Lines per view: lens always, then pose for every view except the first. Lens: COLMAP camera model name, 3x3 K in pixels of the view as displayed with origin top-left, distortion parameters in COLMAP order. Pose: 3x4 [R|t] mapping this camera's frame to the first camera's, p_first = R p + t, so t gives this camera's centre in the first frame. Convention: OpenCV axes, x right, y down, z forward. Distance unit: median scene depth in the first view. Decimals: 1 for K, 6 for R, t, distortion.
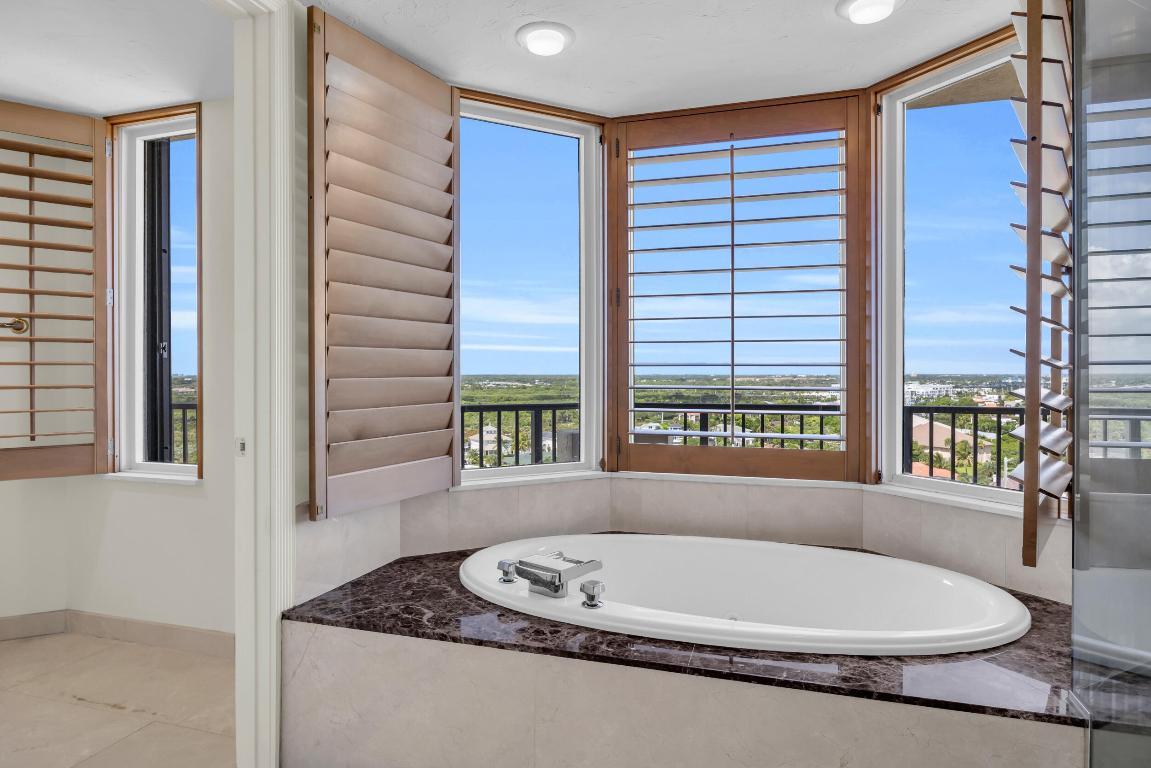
lens RADIAL K [[643.6, 0, 575.5], [0, 643.6, 377.0], [0, 0, 1]] dist [-0.021228, -0.001017]
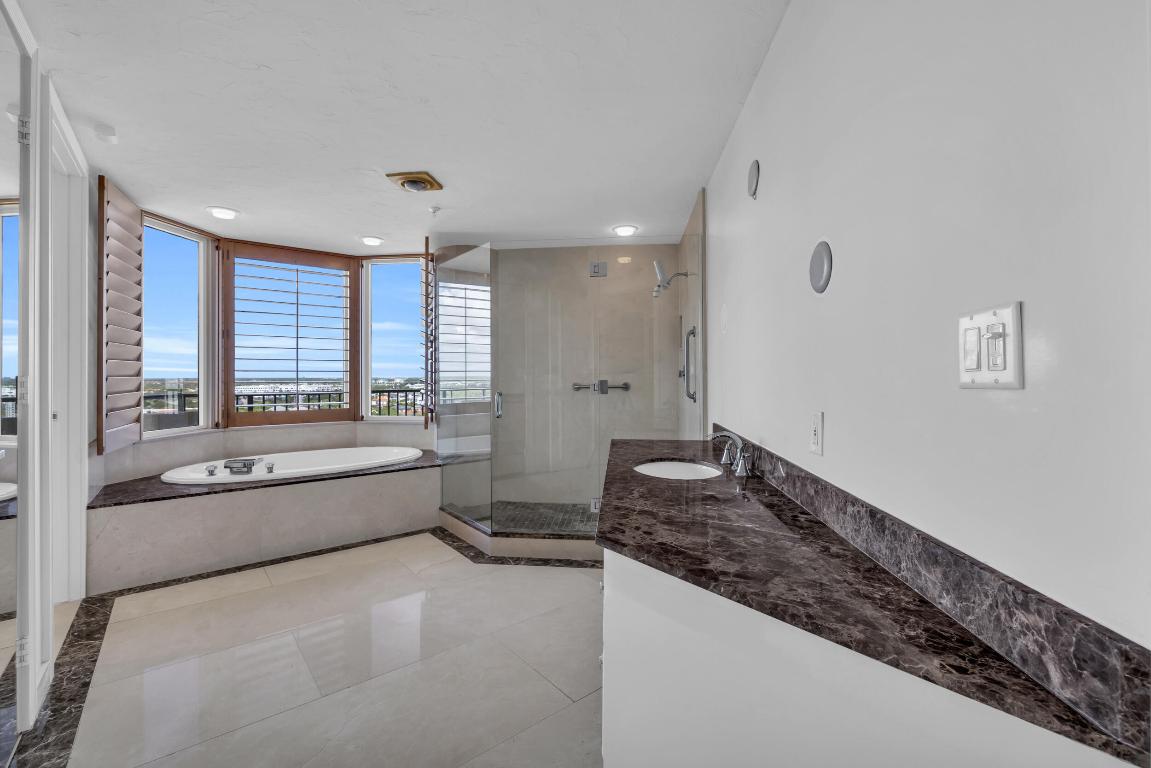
lens RADIAL K [[450.0, 0, 574.2], [0, 450.0, 376.2], [0, 0, 1]] dist [-0.004946, -0.000030]
pose [[0.532469, -0.004020, 0.846440, -0.525955], [0.012979, 0.999910, -0.003416, 0.014995], [-0.846350, 0.012805, 0.532473, -0.565044]]
